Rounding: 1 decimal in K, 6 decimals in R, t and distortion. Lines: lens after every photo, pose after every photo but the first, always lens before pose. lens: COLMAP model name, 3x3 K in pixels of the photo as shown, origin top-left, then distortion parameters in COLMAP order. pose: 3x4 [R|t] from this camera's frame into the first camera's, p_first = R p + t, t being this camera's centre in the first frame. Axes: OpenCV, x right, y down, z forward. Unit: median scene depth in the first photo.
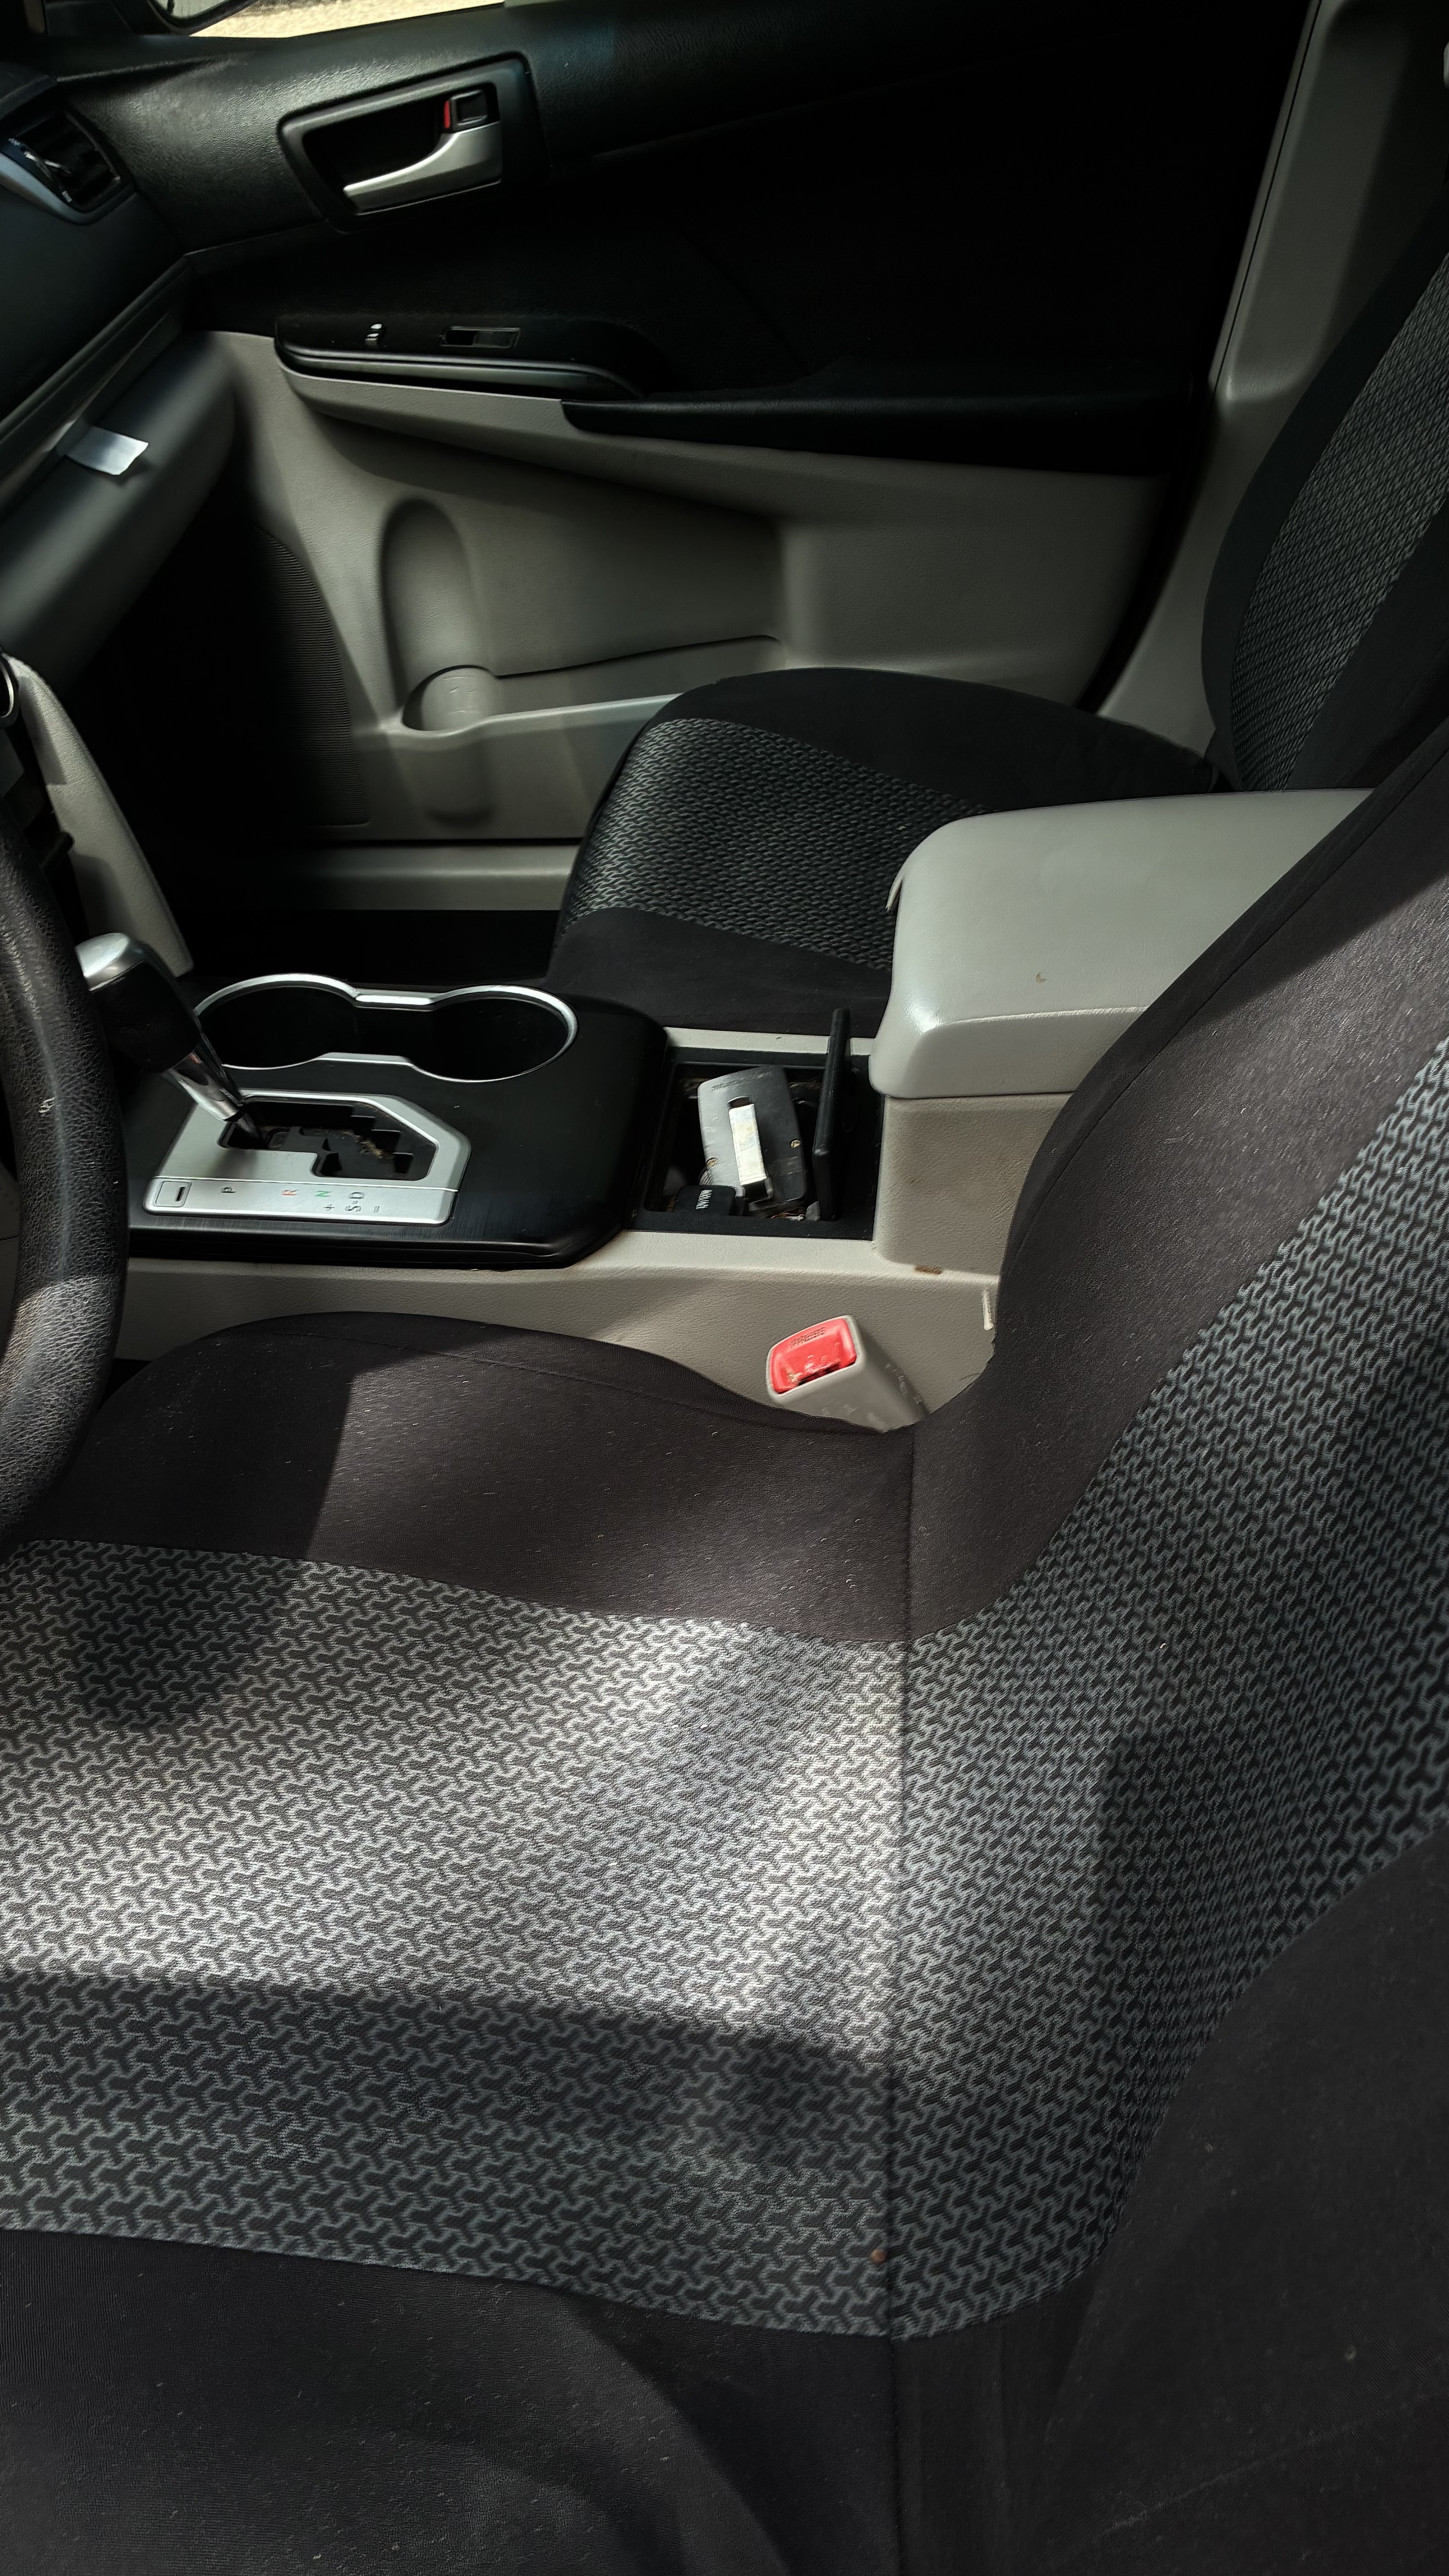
lens RADIAL K [[1940.5, 0, 724.5], [0, 1940.5, 1288.0], [0, 0, 1]] dist [0.110548, -0.140368]
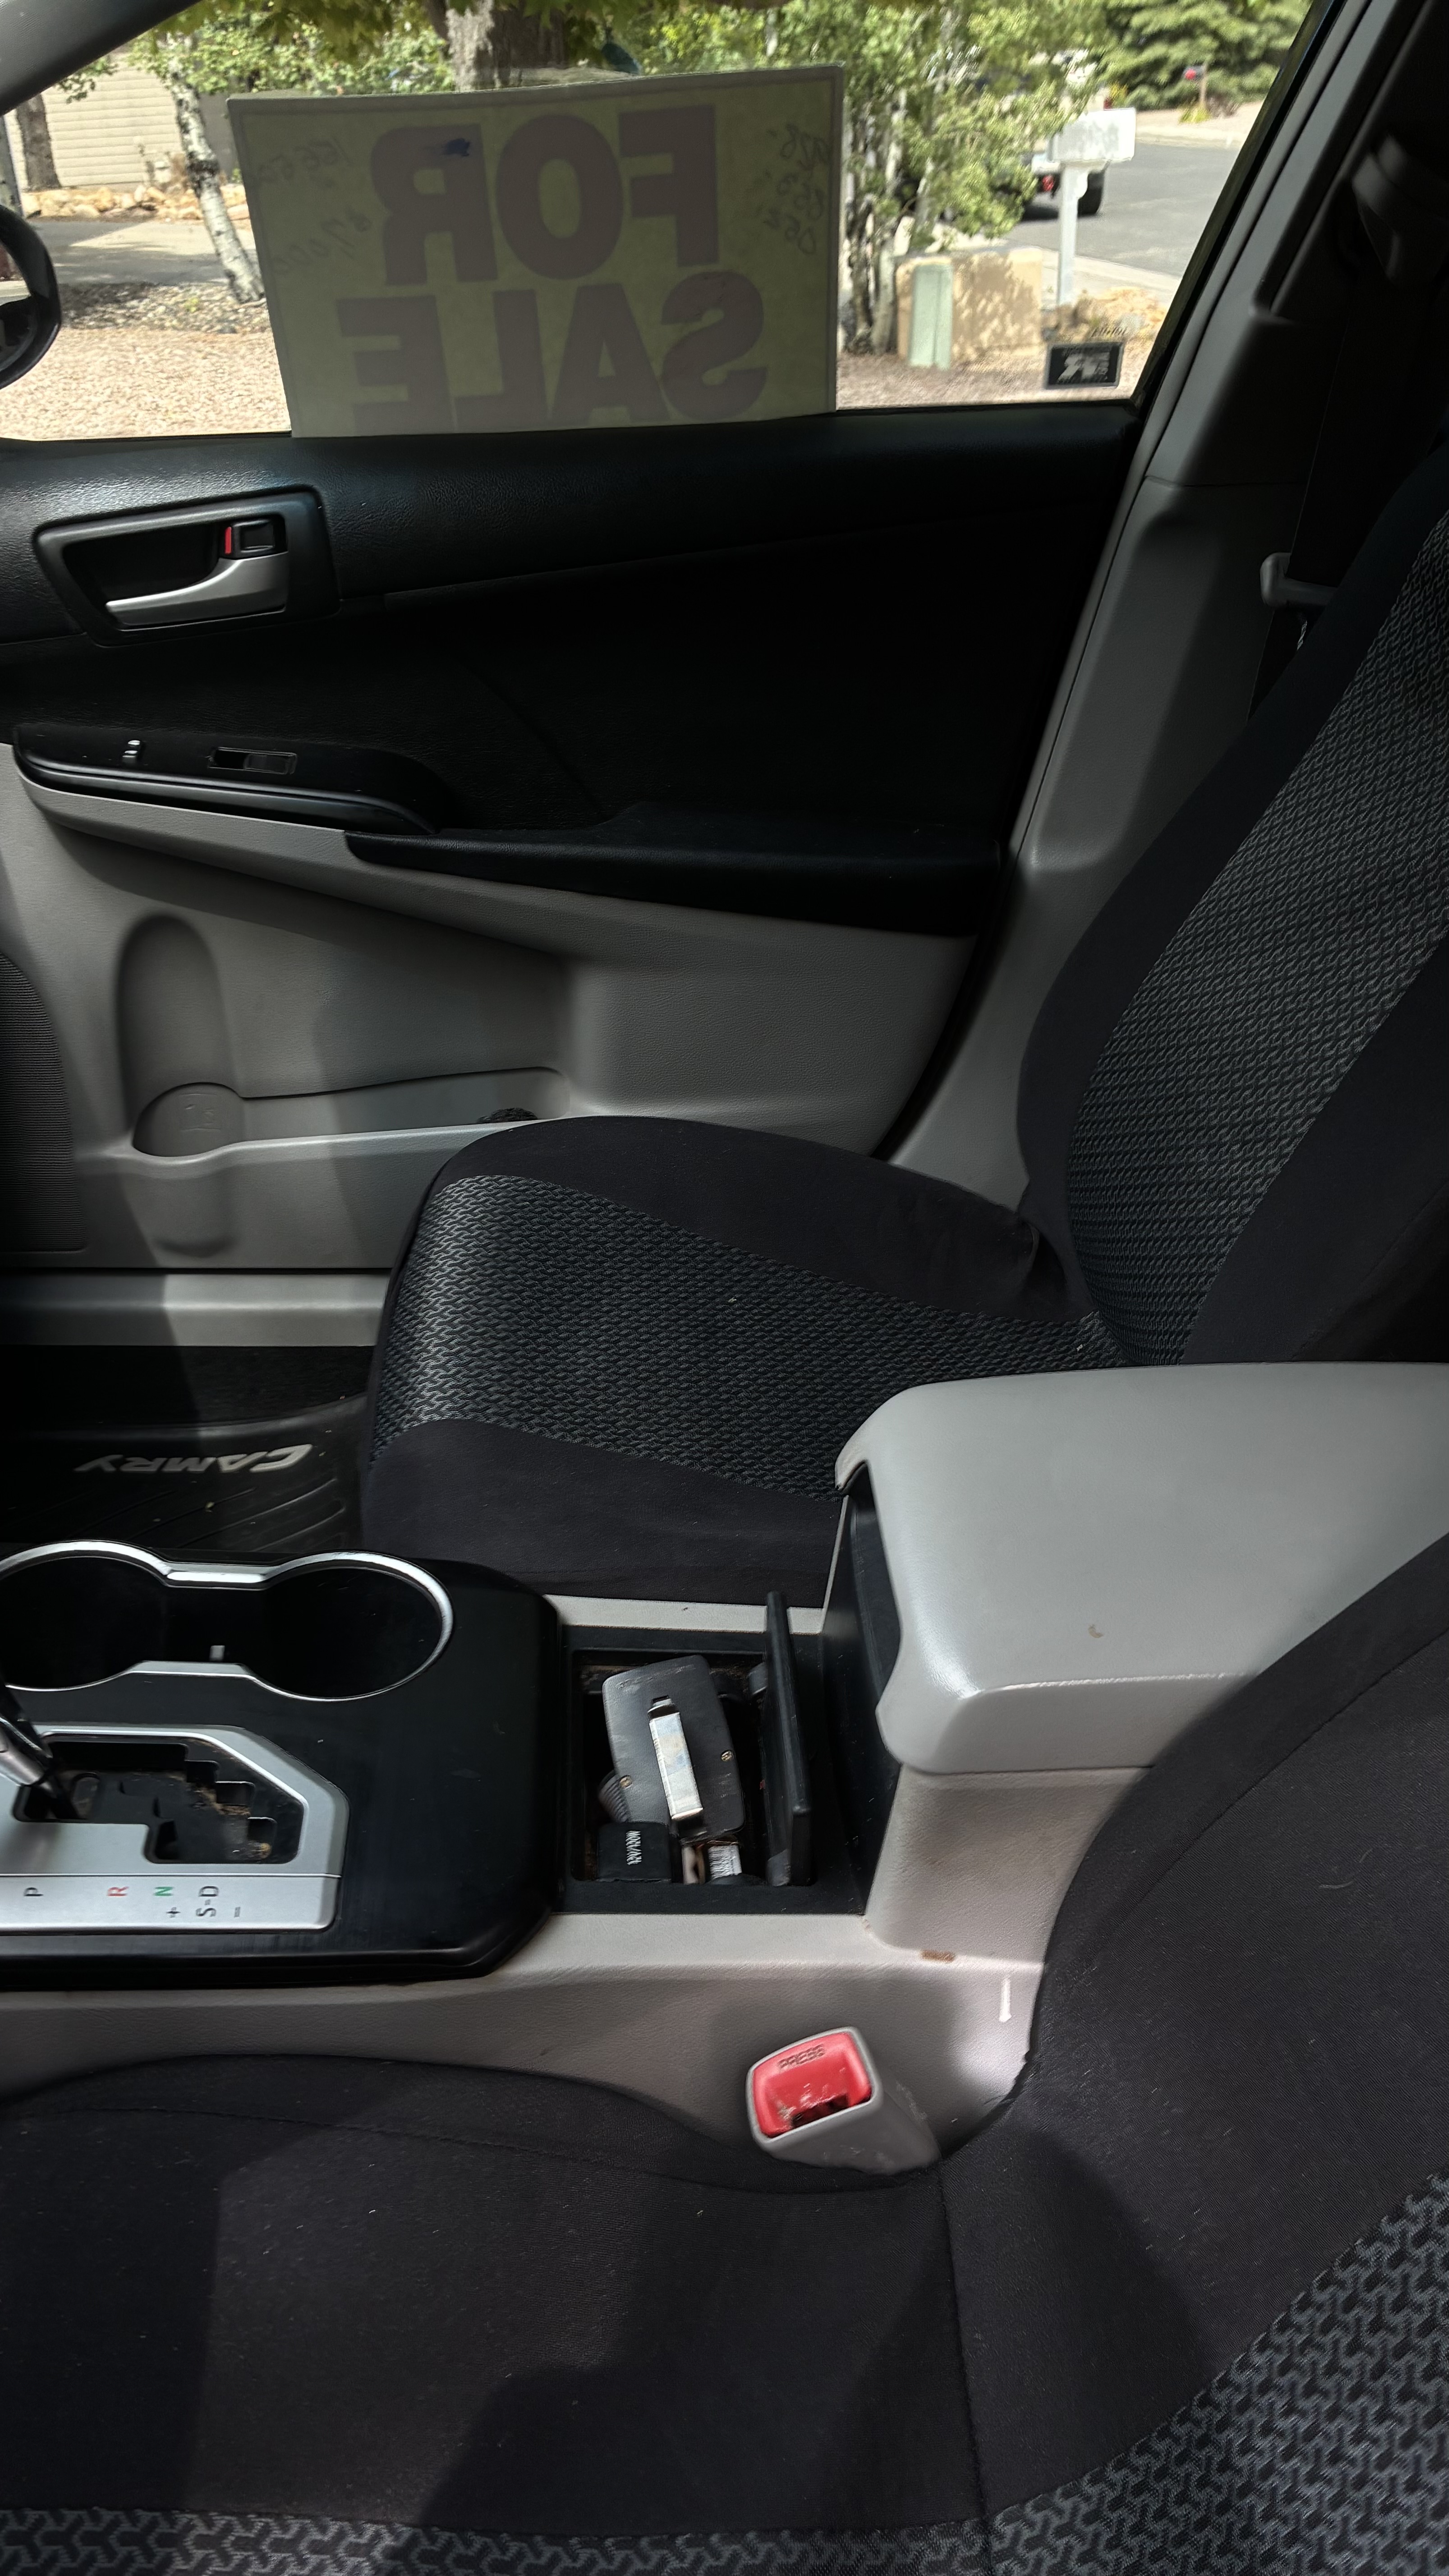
lens RADIAL K [[1978.9, 0, 724.5], [0, 1978.9, 1288.0], [0, 0, 1]] dist [0.004277, -0.003379]
pose [[0.981172, 0.008671, 0.192942, -0.091788], [0.021373, 0.987981, -0.153091, -0.101801], [-0.191951, 0.154332, 0.969194, 0.112205]]
